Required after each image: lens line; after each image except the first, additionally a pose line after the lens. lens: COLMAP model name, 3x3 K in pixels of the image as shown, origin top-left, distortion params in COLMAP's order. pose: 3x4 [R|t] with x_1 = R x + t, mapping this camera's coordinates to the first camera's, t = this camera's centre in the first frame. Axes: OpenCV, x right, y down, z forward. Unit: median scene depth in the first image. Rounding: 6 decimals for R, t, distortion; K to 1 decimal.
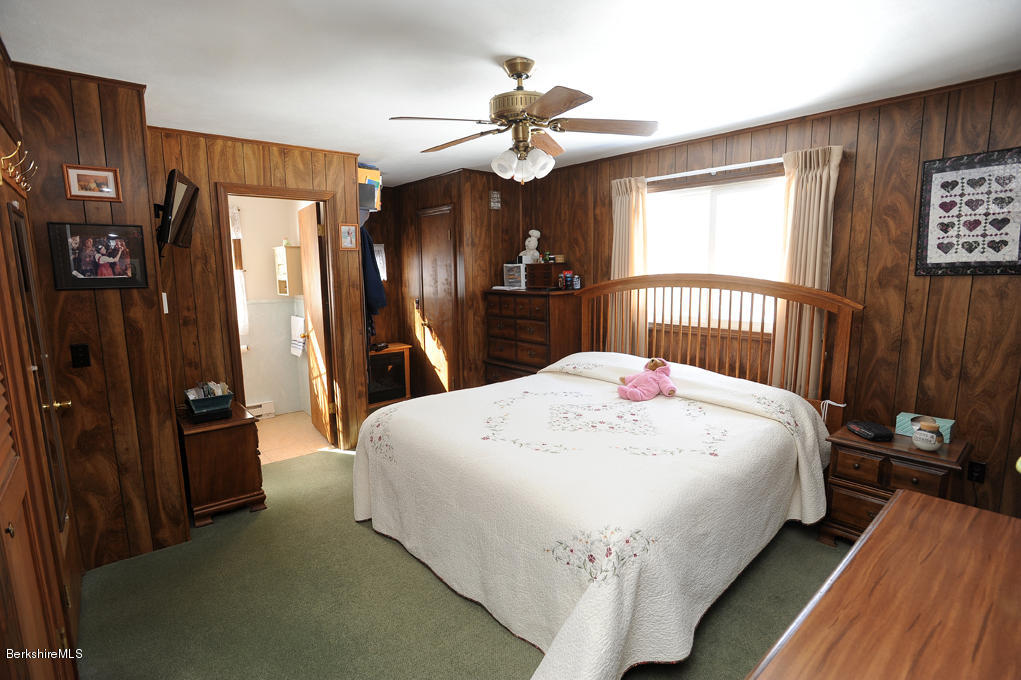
lens RADIAL K [[518.3, 0, 503.4], [0, 518.3, 342.2], [0, 0, 1]] dist [-0.020132, 0.000440]
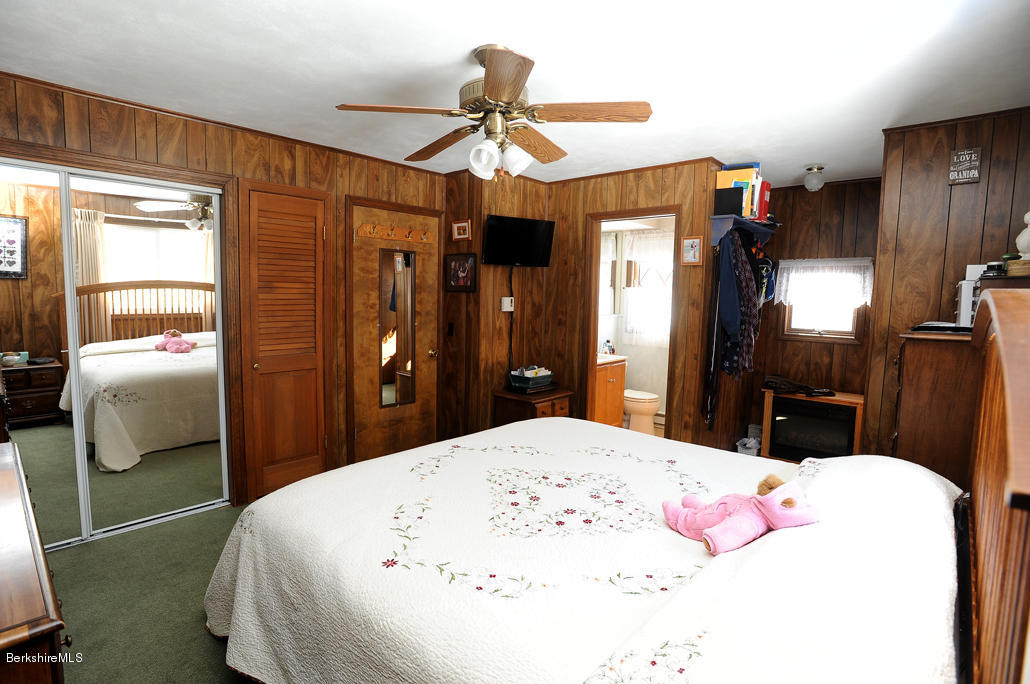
lens RADIAL K [[522.9, 0, 508.0], [0, 522.9, 341.7], [0, 0, 1]] dist [-0.020132, 0.000440]
pose [[0.119388, 0.106629, -0.987105, 0.696043], [-0.162364, 0.982929, 0.086540, -0.085347], [0.979482, 0.149939, 0.134663, 0.687947]]
